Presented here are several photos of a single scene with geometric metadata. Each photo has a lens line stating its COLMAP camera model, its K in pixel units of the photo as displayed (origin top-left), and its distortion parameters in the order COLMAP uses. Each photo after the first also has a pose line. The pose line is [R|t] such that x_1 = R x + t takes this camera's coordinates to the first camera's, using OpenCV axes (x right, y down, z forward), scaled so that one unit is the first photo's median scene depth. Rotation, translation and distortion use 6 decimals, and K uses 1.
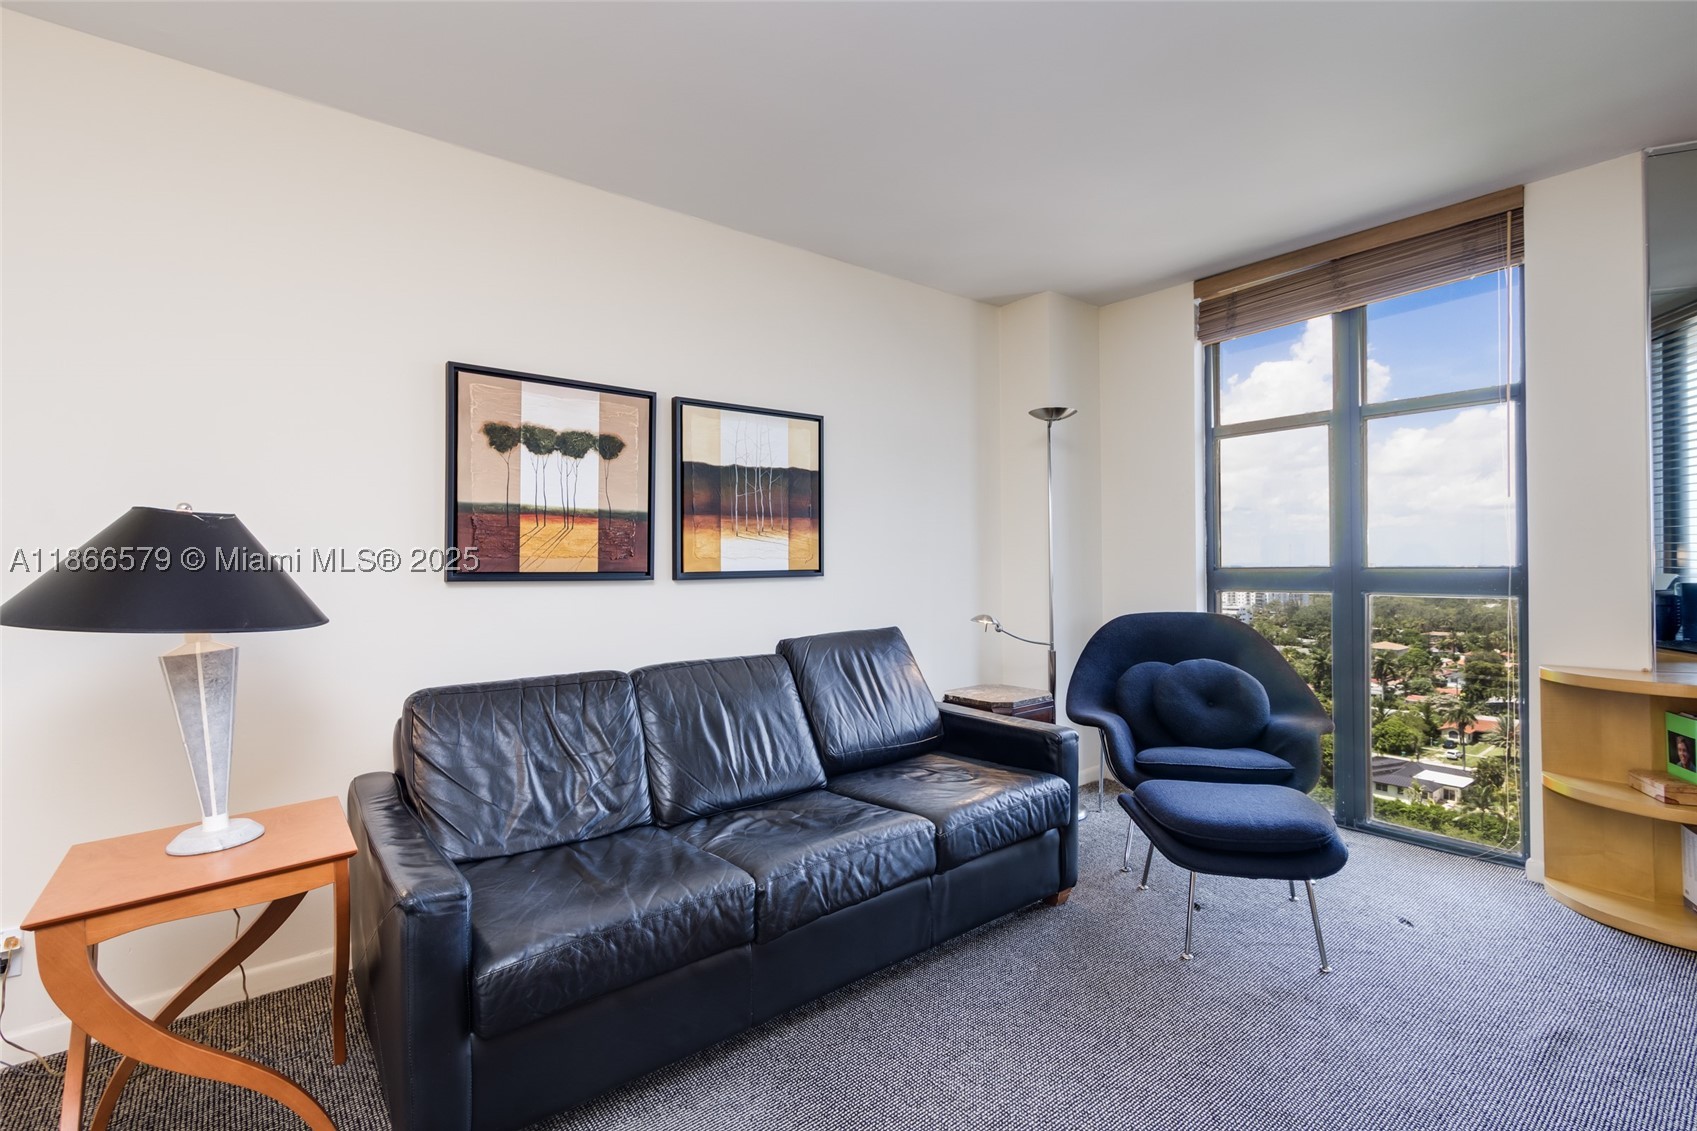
lens RADIAL K [[778.8, 0, 861.0], [0, 778.8, 565.2], [0, 0, 1]] dist [0.002723, -0.000829]
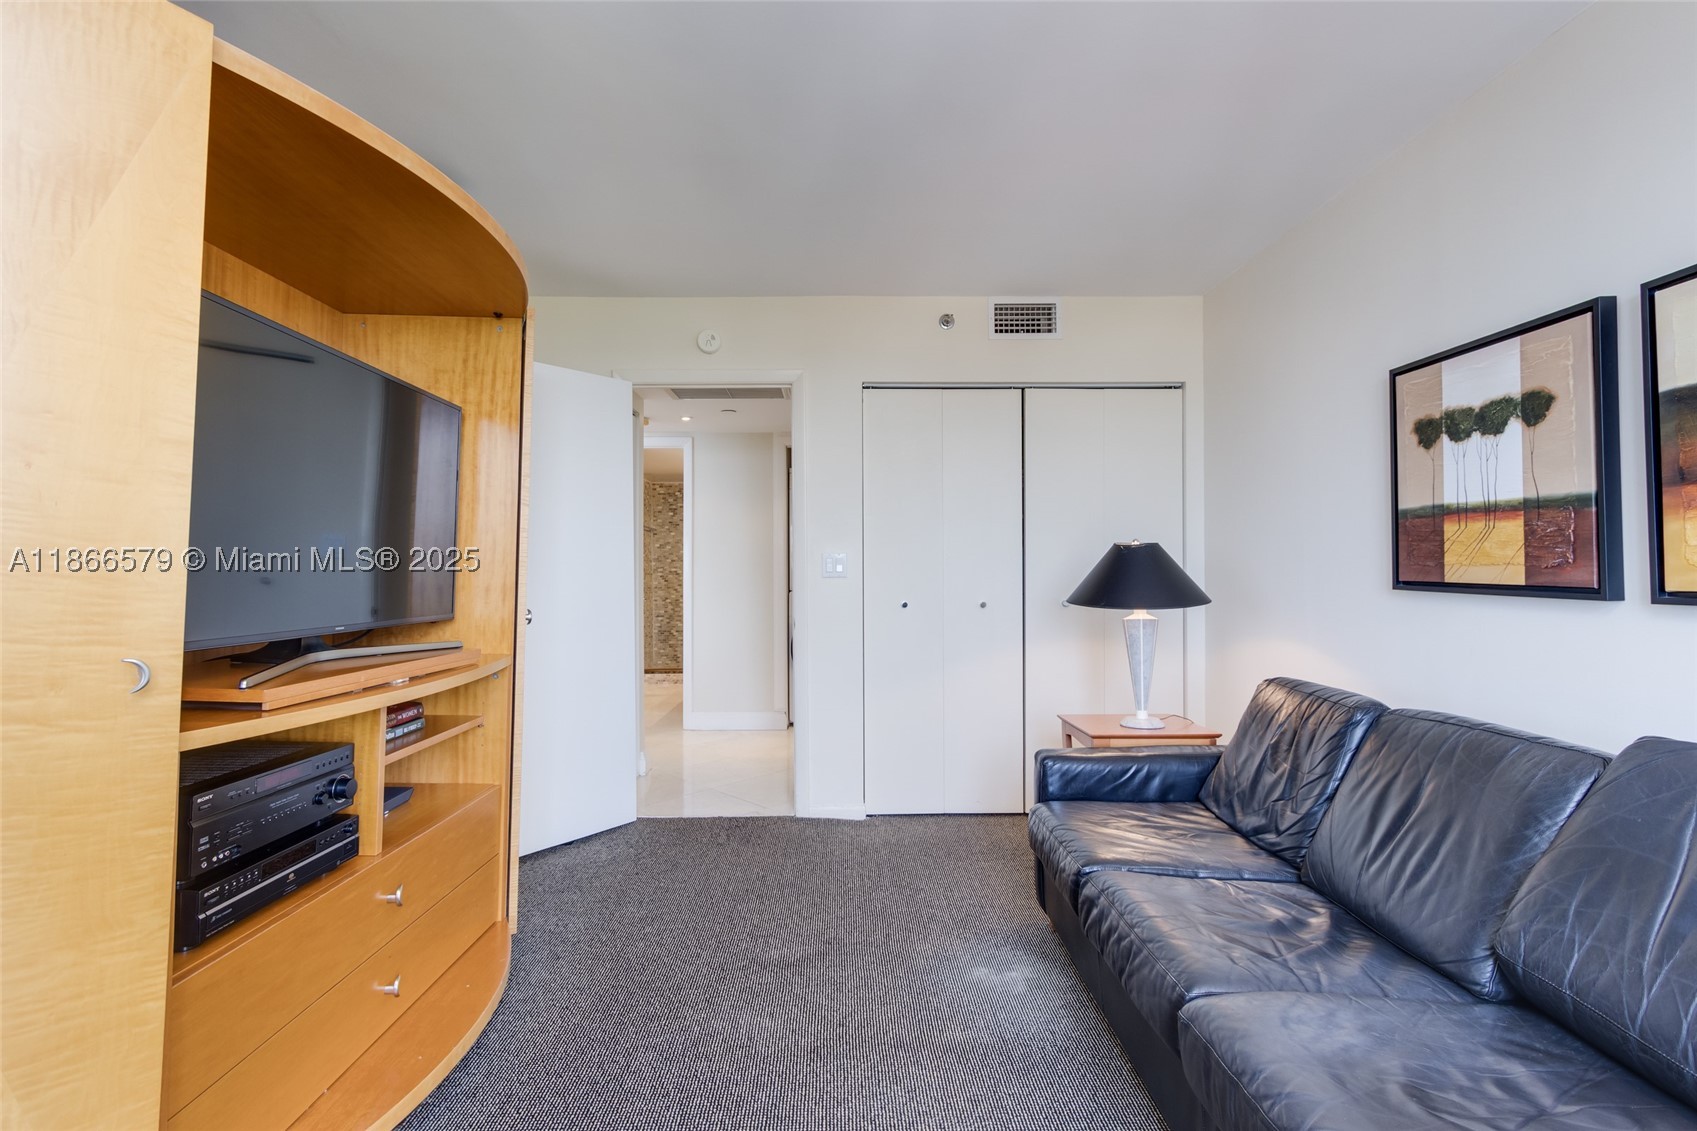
lens RADIAL K [[778.8, 0, 850.2], [0, 778.8, 564.0], [0, 0, 1]] dist [0.002723, -0.000829]
pose [[-0.612937, 0.002980, -0.790126, 0.624436], [0.004186, 0.999991, 0.000524, -0.014095], [0.790121, -0.002986, -0.612944, 0.964169]]
